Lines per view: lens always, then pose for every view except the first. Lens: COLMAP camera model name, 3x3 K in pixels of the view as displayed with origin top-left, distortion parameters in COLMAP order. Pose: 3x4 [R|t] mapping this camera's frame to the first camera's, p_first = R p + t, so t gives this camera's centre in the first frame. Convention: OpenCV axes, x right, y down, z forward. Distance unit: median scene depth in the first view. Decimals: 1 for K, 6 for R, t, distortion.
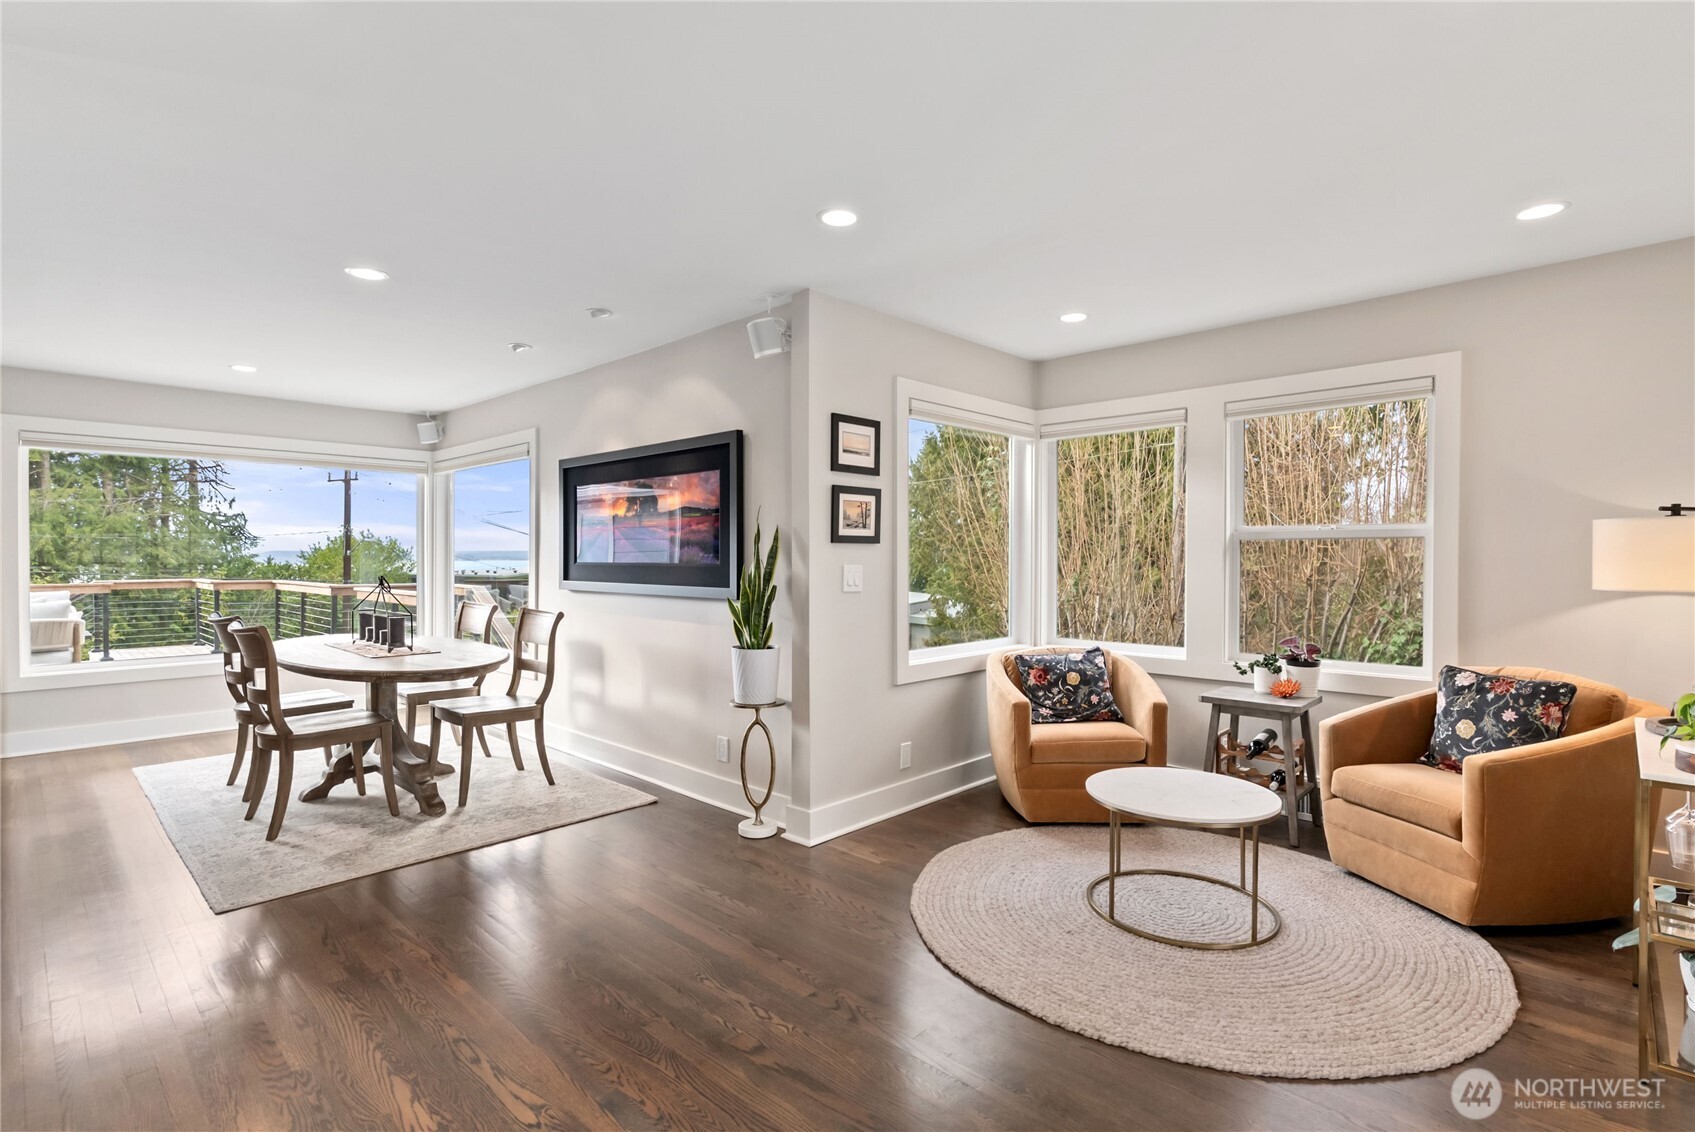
lens RADIAL K [[812.2, 0, 847.5], [0, 812.2, 566.0], [0, 0, 1]] dist [-0.000415, -0.000240]
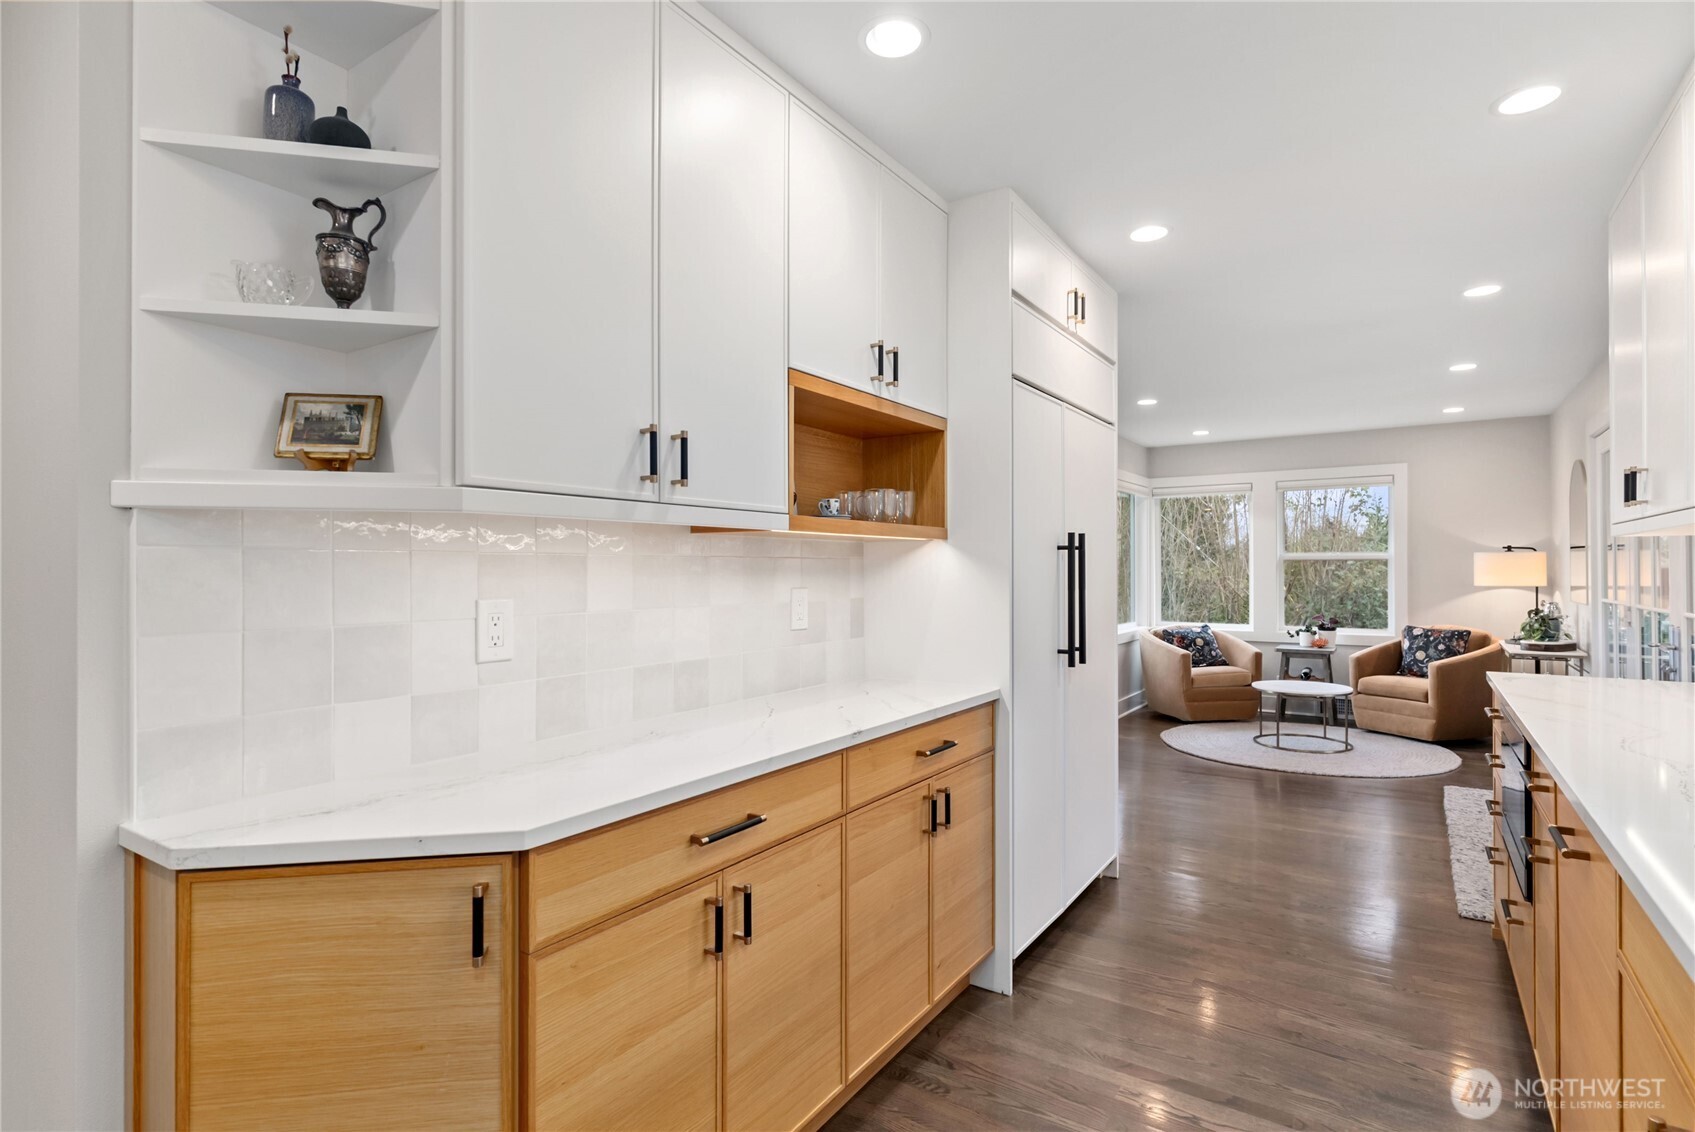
lens RADIAL K [[844.7, 0, 847.5], [0, 844.7, 566.0], [0, 0, 1]] dist [0.000001, 0.000618]
pose [[0.986389, -0.002409, 0.164412, -0.988099], [0.005059, 0.999864, -0.015704, 0.003334], [-0.164352, 0.016322, 0.986267, -0.842658]]
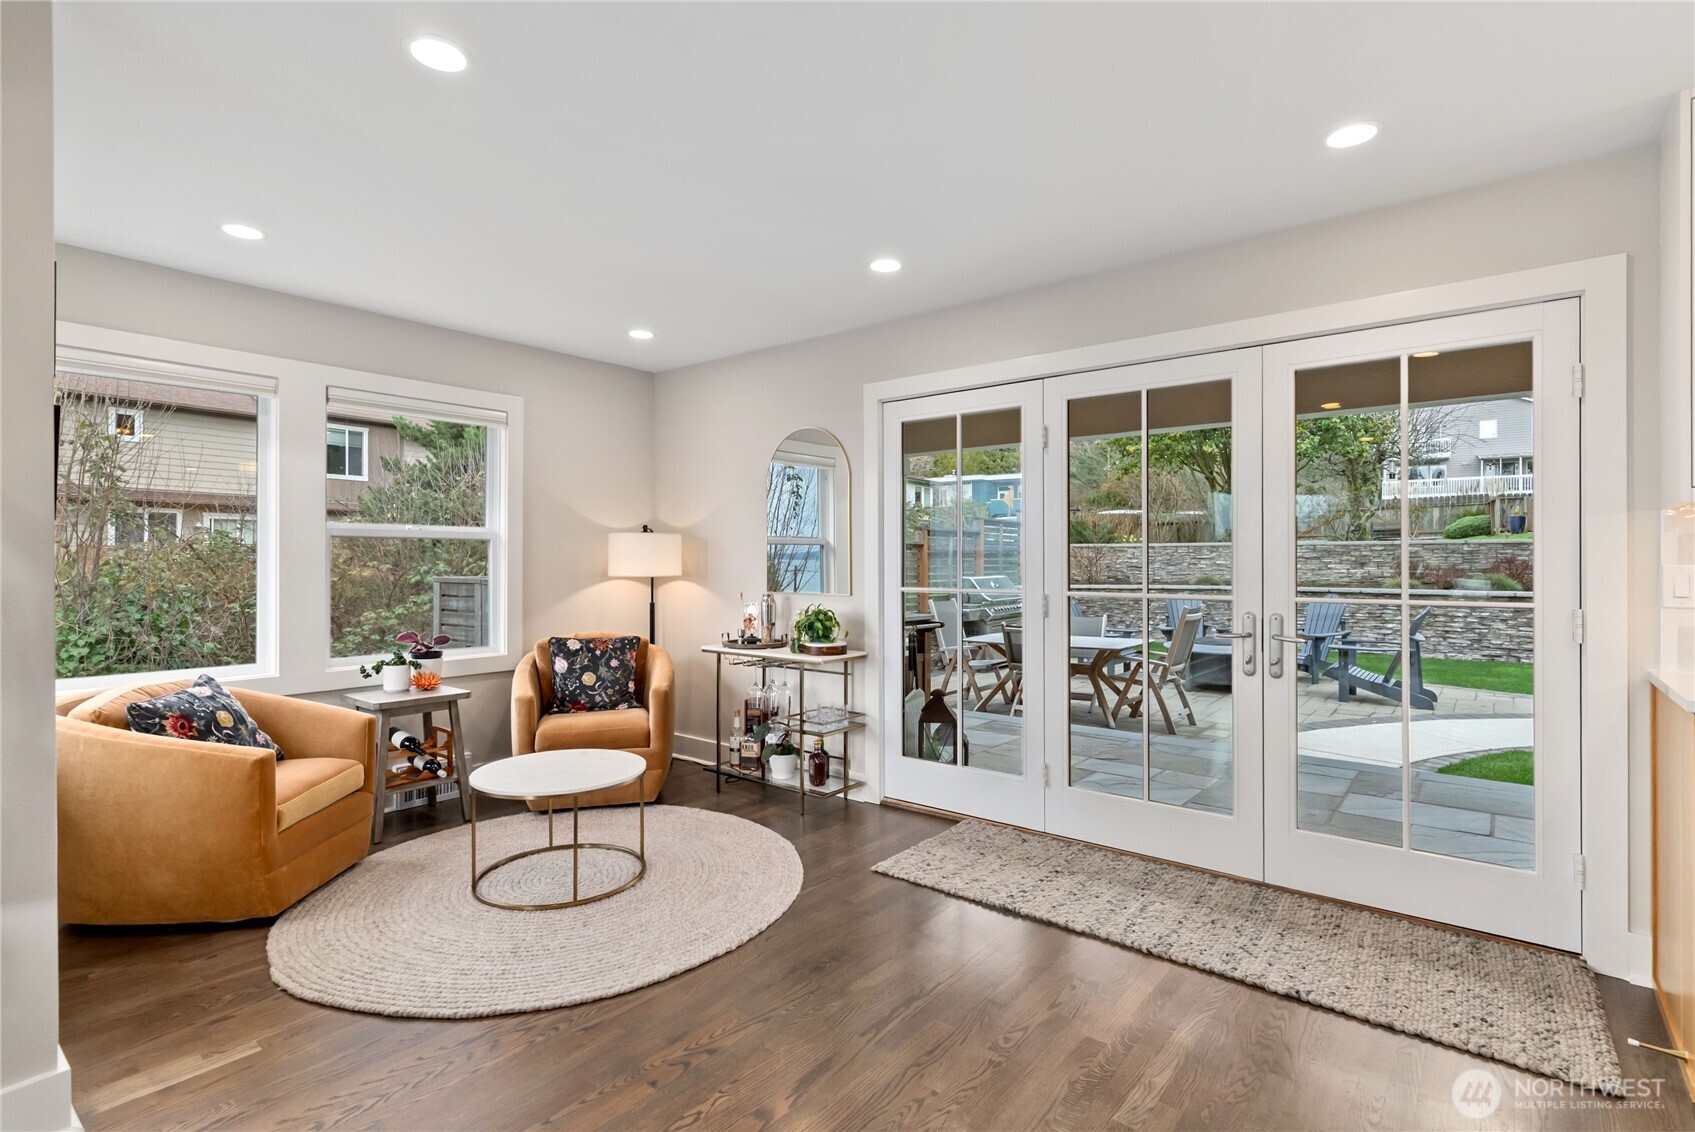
lens RADIAL K [[812.2, 0, 847.5], [0, 812.2, 566.0], [0, 0, 1]] dist [-0.000415, -0.000240]
pose [[-0.076132, -0.006051, 0.997079, -0.656493], [0.010607, 0.999920, 0.006878, 0.001961], [-0.997041, 0.011099, -0.076062, 0.653335]]
